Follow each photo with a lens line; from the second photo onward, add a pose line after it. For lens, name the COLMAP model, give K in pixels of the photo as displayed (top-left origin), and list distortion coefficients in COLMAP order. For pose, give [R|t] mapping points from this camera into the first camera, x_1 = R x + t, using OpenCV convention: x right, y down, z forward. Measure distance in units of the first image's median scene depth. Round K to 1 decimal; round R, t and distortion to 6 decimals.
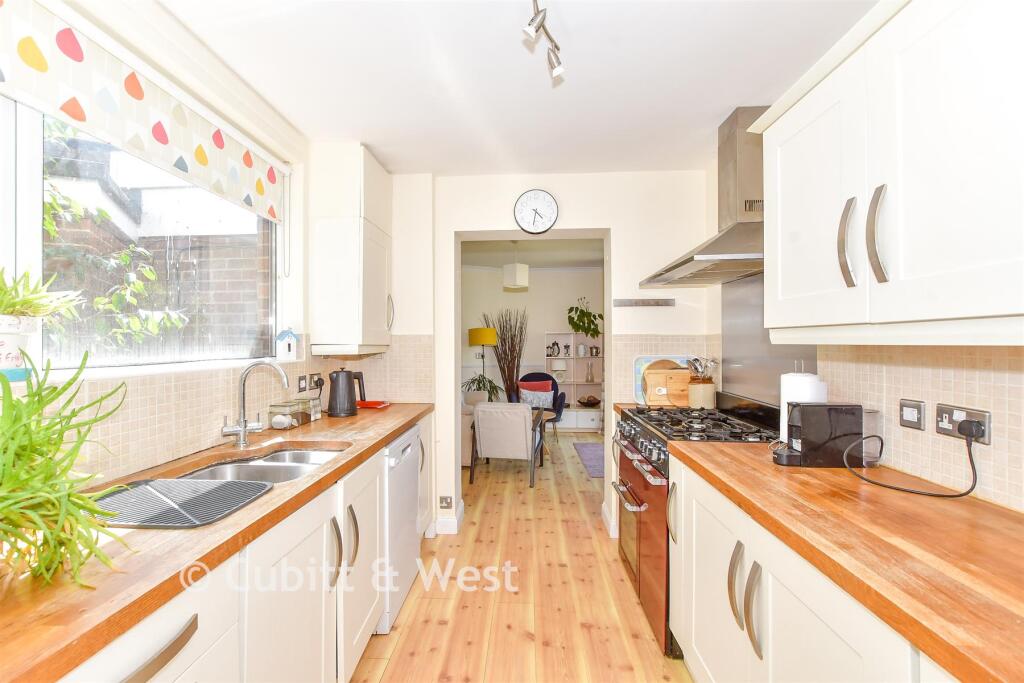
lens RADIAL K [[451.4, 0, 512.0], [0, 451.4, 341.5], [0, 0, 1]] dist [-0.000285, -0.000241]
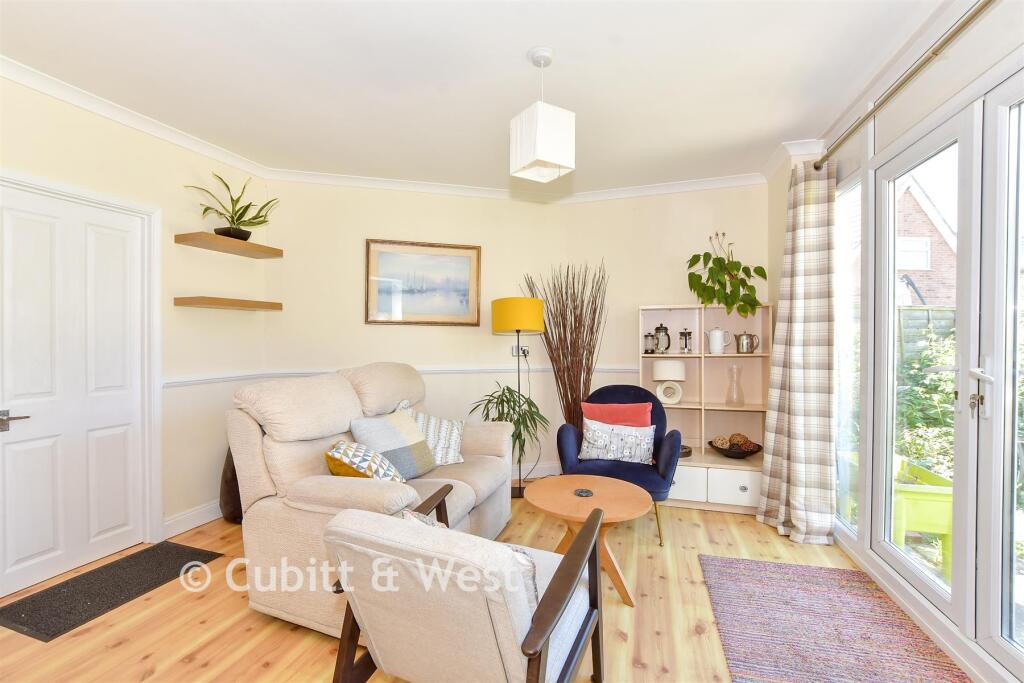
lens RADIAL K [[451.4, 0, 512.0], [0, 451.4, 341.5], [0, 0, 1]] dist [-0.000285, -0.000241]
pose [[0.967621, 0.000561, -0.252406, 0.062250], [0.003063, 0.999898, 0.013967, 0.012297], [0.252388, -0.014288, 0.967521, 0.471558]]
